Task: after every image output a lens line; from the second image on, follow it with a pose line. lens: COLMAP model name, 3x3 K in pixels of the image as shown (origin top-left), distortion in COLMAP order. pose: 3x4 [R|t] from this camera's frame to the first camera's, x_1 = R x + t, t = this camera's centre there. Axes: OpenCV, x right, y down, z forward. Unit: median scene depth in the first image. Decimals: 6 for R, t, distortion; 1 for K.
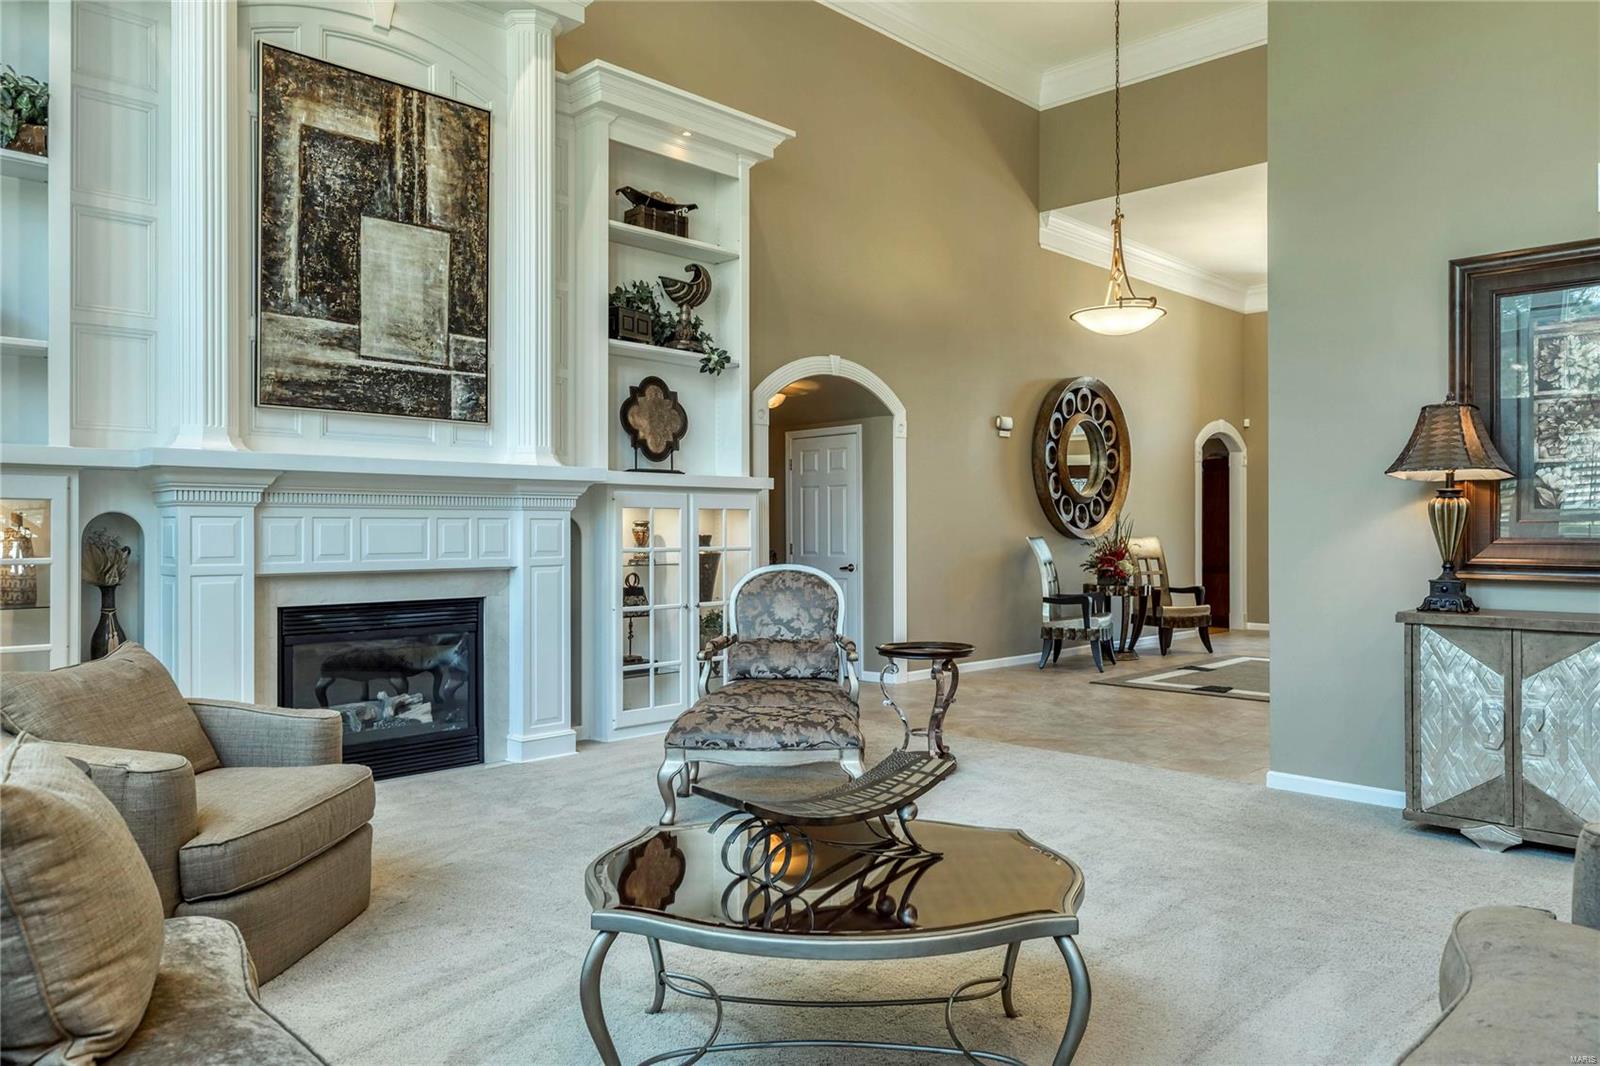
lens RADIAL K [[1133.2, 0, 799.5], [0, 1133.2, 527.6], [0, 0, 1]] dist [-0.011905, -0.006251]
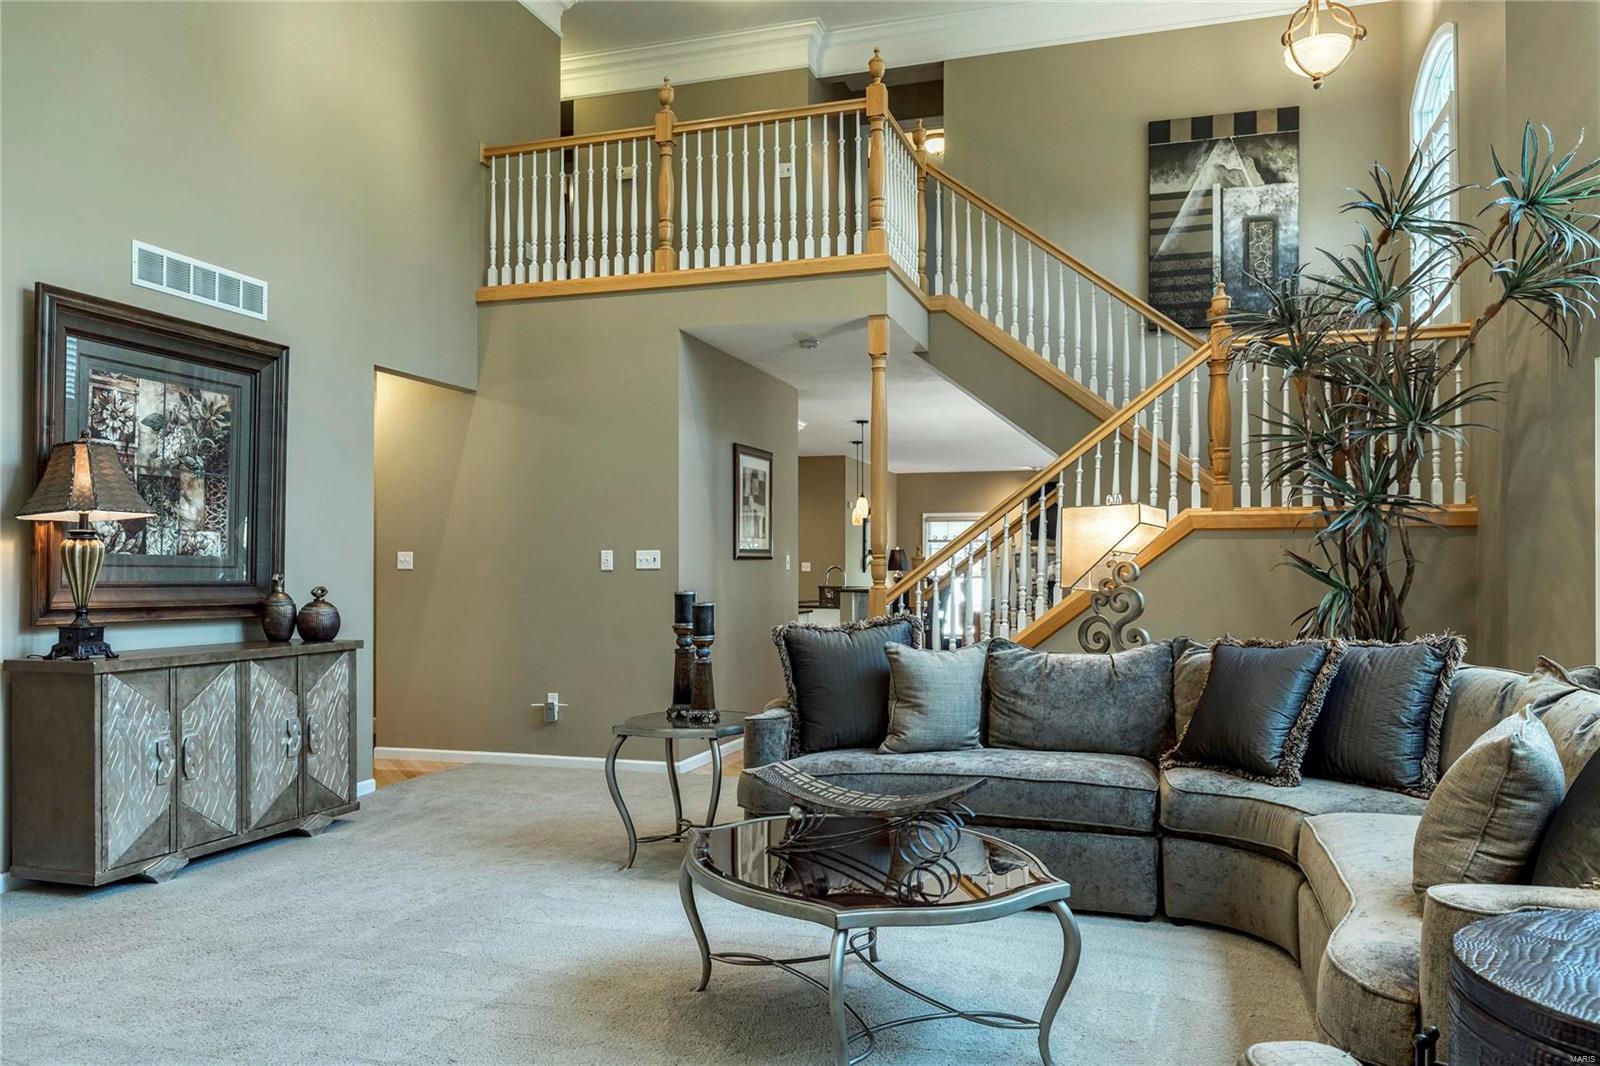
lens RADIAL K [[1183.9, 0, 807.9], [0, 1183.9, 540.1], [0, 0, 1]] dist [-0.009969, 0.003035]
pose [[-0.477009, 0.024364, 0.878560, -0.625323], [-0.001312, 0.999595, -0.028432, 0.001446], [-0.878897, -0.014715, -0.476784, 0.989735]]
